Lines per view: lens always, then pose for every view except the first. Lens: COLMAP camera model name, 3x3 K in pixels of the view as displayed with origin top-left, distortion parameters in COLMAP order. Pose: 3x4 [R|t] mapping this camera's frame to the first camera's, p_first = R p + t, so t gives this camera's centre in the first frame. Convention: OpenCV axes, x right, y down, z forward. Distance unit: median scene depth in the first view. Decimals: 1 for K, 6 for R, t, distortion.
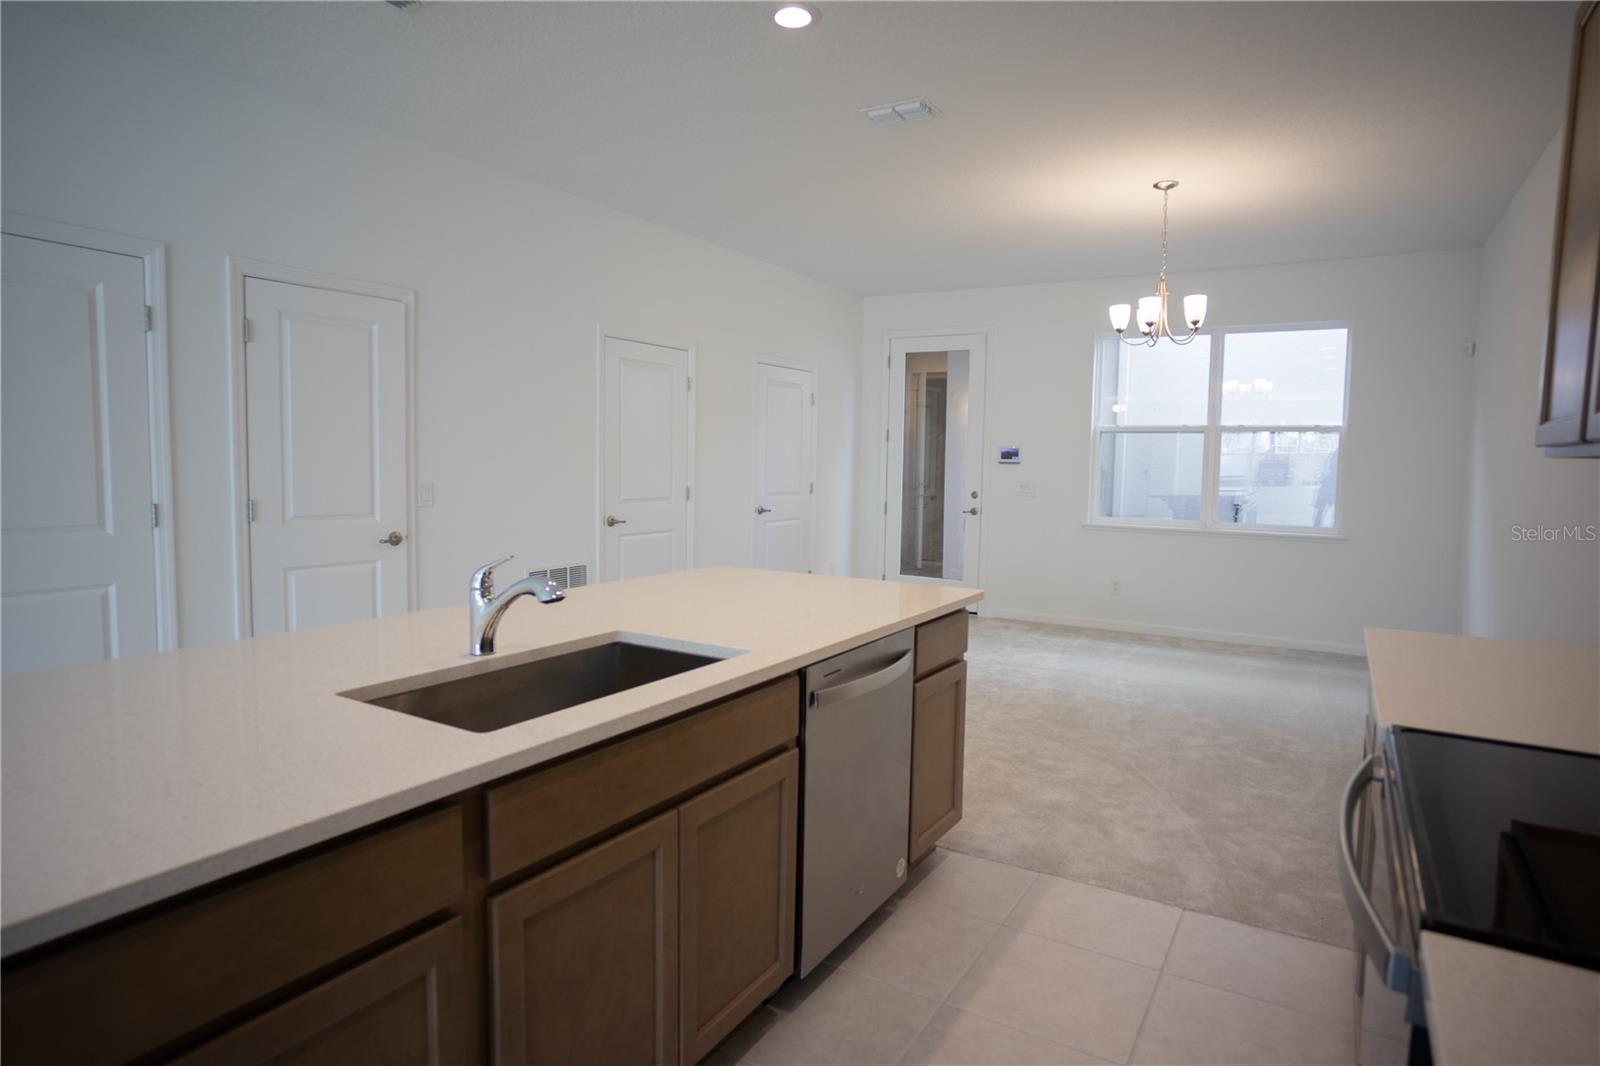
lens RADIAL K [[904.4, 0, 802.2], [0, 904.4, 527.2], [0, 0, 1]] dist [-0.058180, 0.042838]
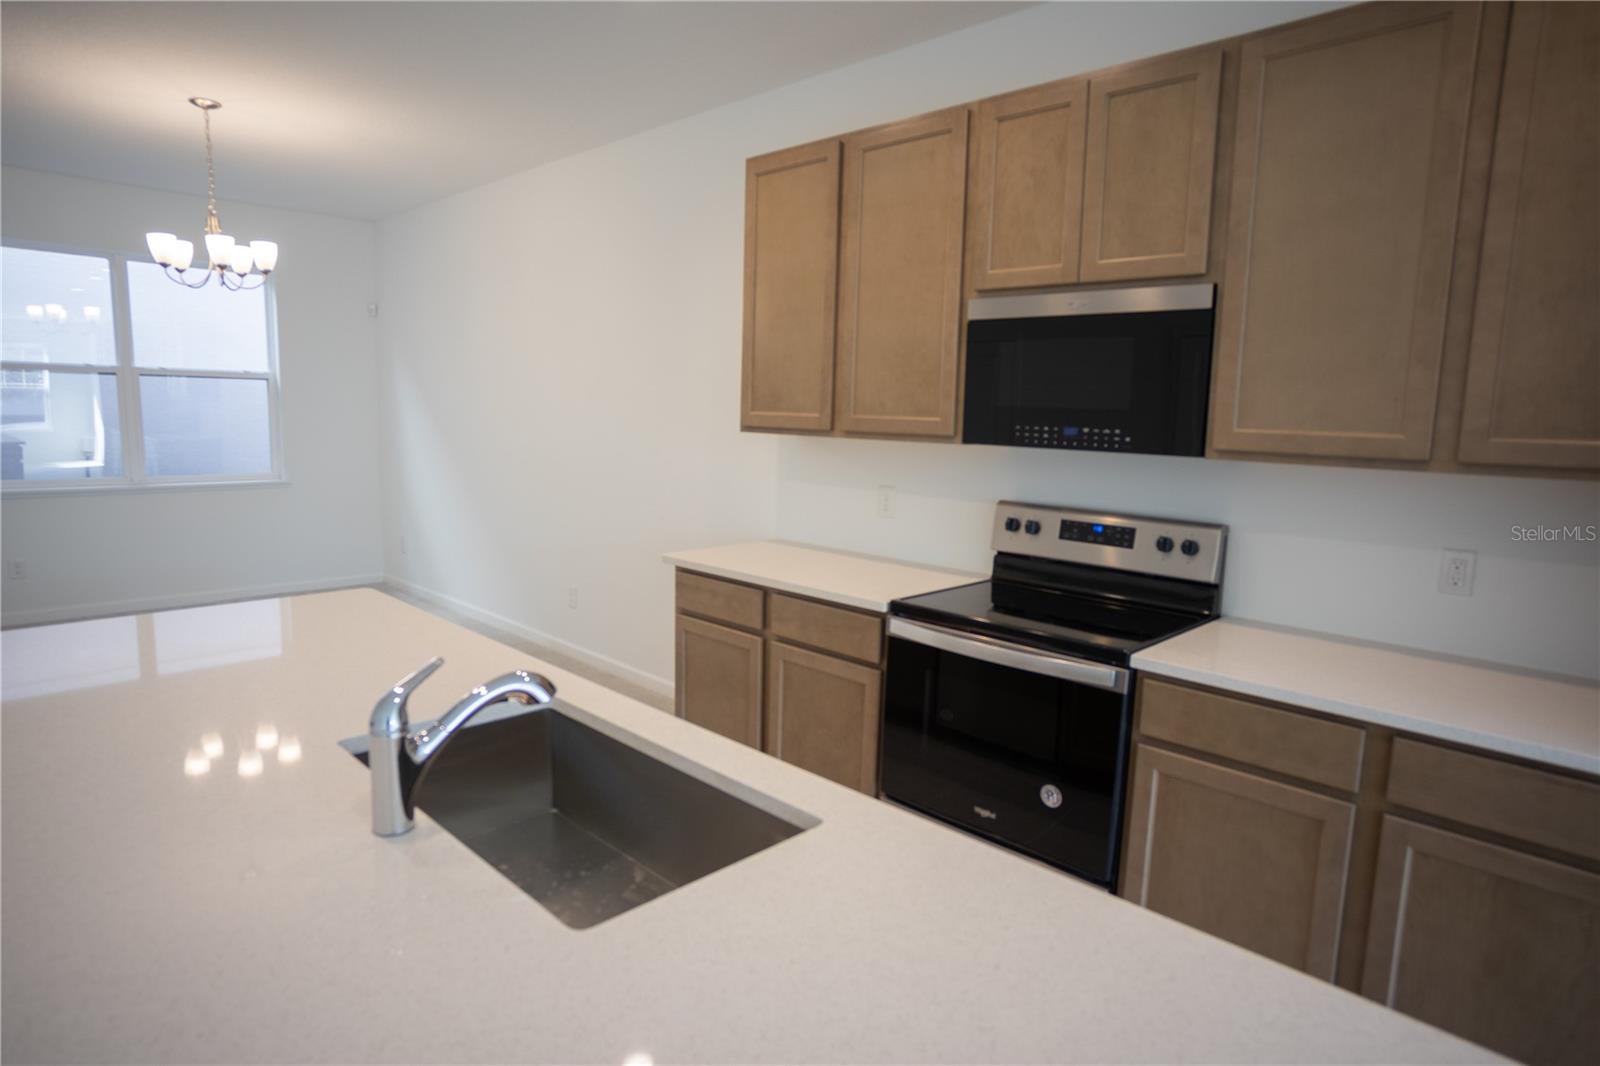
lens RADIAL K [[901.3, 0, 802.1], [0, 901.3, 527.5], [0, 0, 1]] dist [-0.061072, 0.043586]
pose [[0.231861, -0.139455, 0.962701, -0.243137], [0.051113, 0.990050, 0.131106, -0.038010], [-0.971405, 0.018808, 0.236682, 0.162279]]
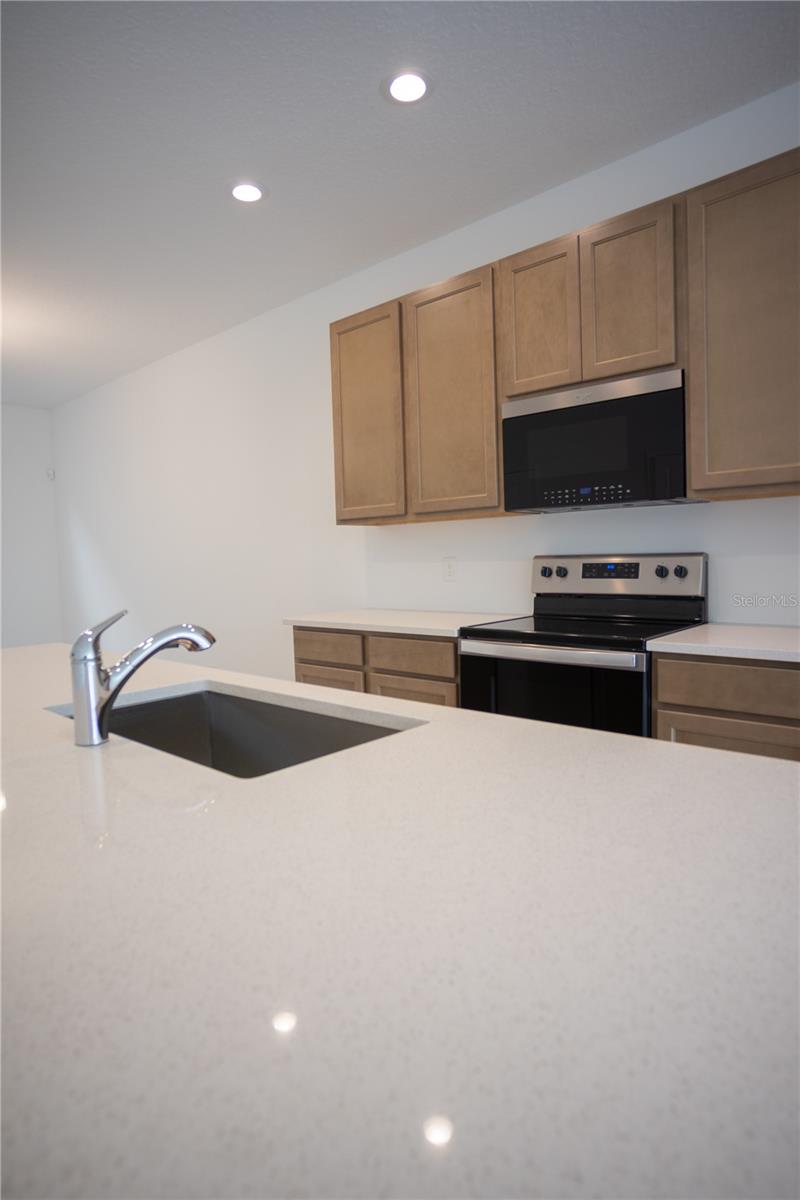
lens RADIAL K [[677.4, 0, 400.0], [0, 677.4, 600.0], [0, 0, 1]] dist [-0.059318, 0.044213]
pose [[0.195213, -0.088521, 0.976758, -0.245631], [0.109660, 0.991644, 0.067953, 0.001923], [-0.974611, 0.093846, 0.203289, 0.171617]]
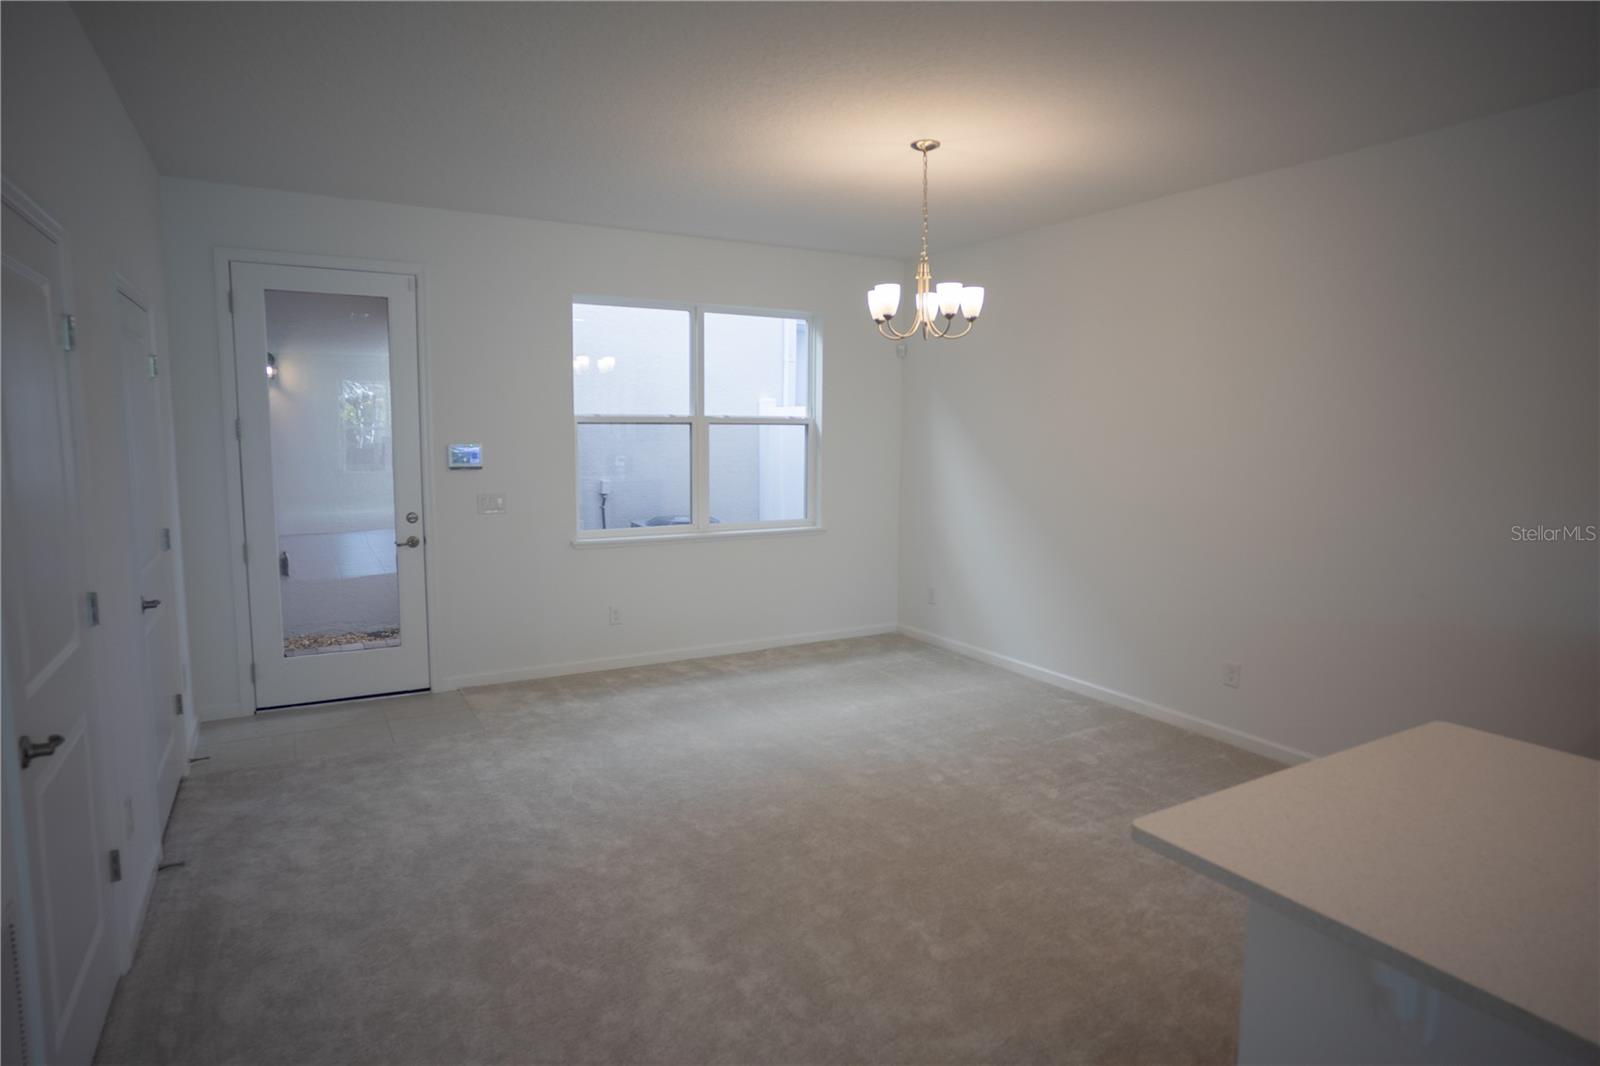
lens RADIAL K [[901.3, 0, 802.1], [0, 901.3, 527.5], [0, 0, 1]] dist [-0.061072, 0.043586]
pose [[0.488392, -0.111602, 0.865459, -0.278663], [0.066680, 0.993661, 0.090506, -0.079706], [-0.870073, 0.013507, 0.492737, 0.486048]]
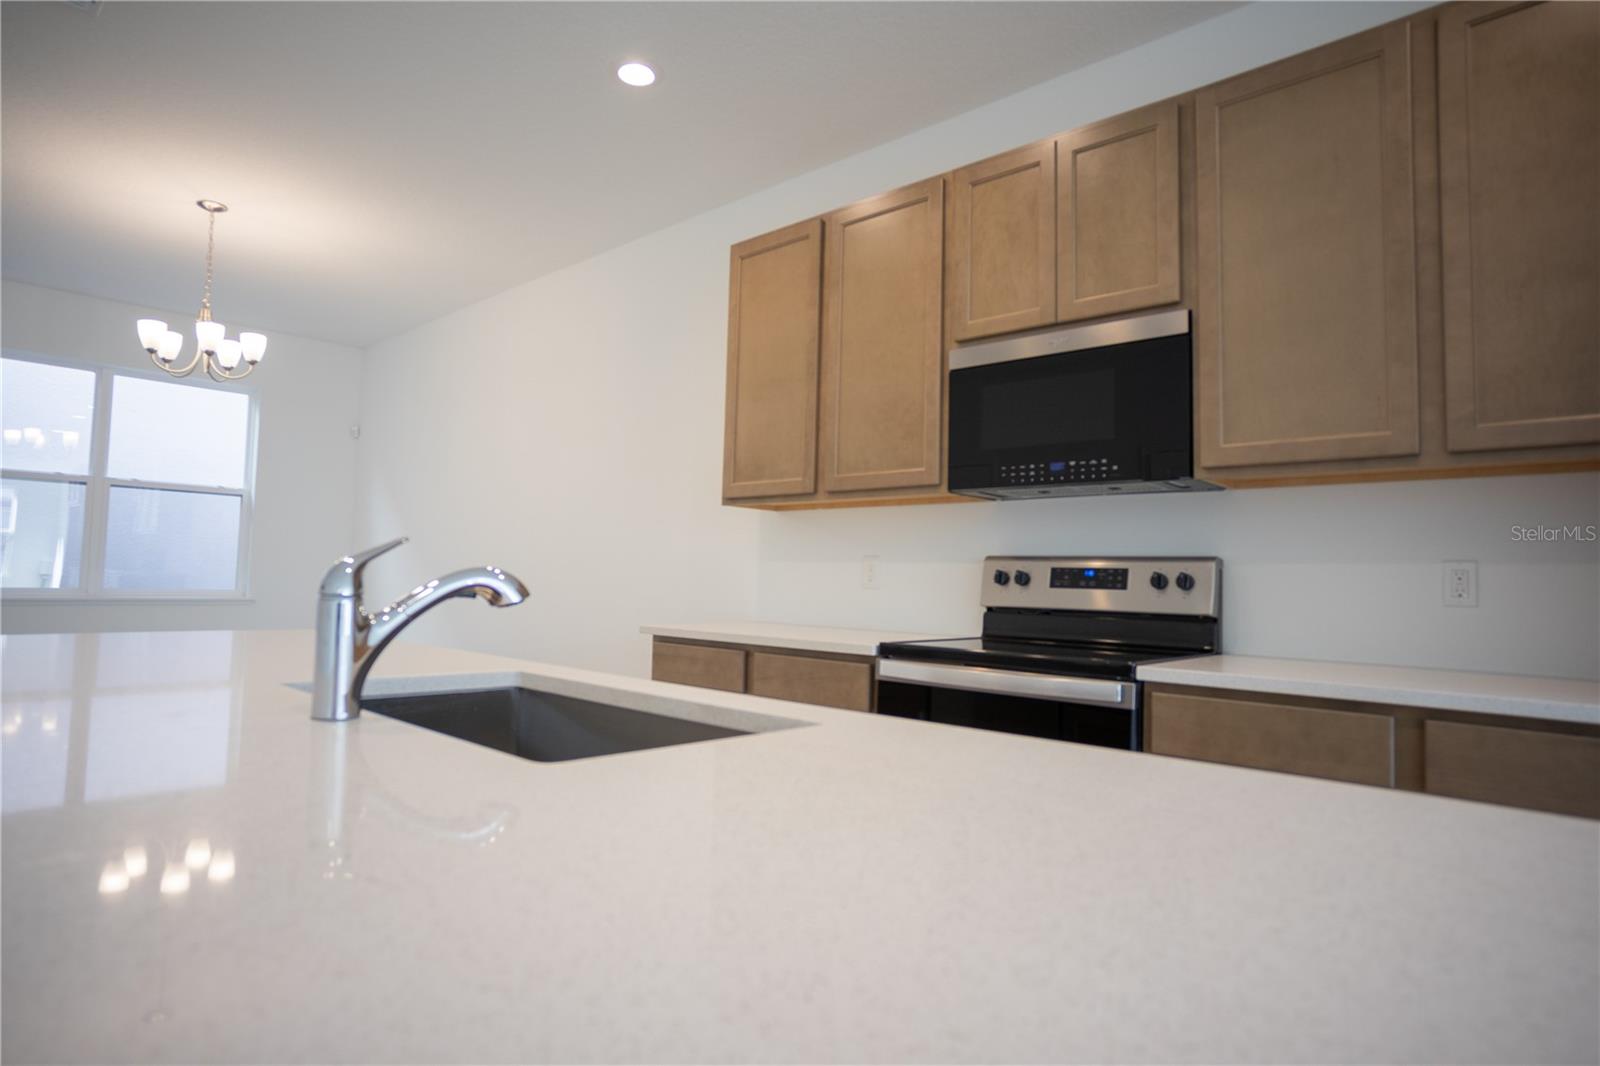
lens RADIAL K [[901.3, 0, 802.1], [0, 901.3, 527.5], [0, 0, 1]] dist [-0.061072, 0.043586]
pose [[0.204633, 0.046013, 0.977757, -0.236264], [0.052305, 0.996953, -0.057863, 0.020355], [-0.977440, 0.062982, 0.201603, 0.171483]]
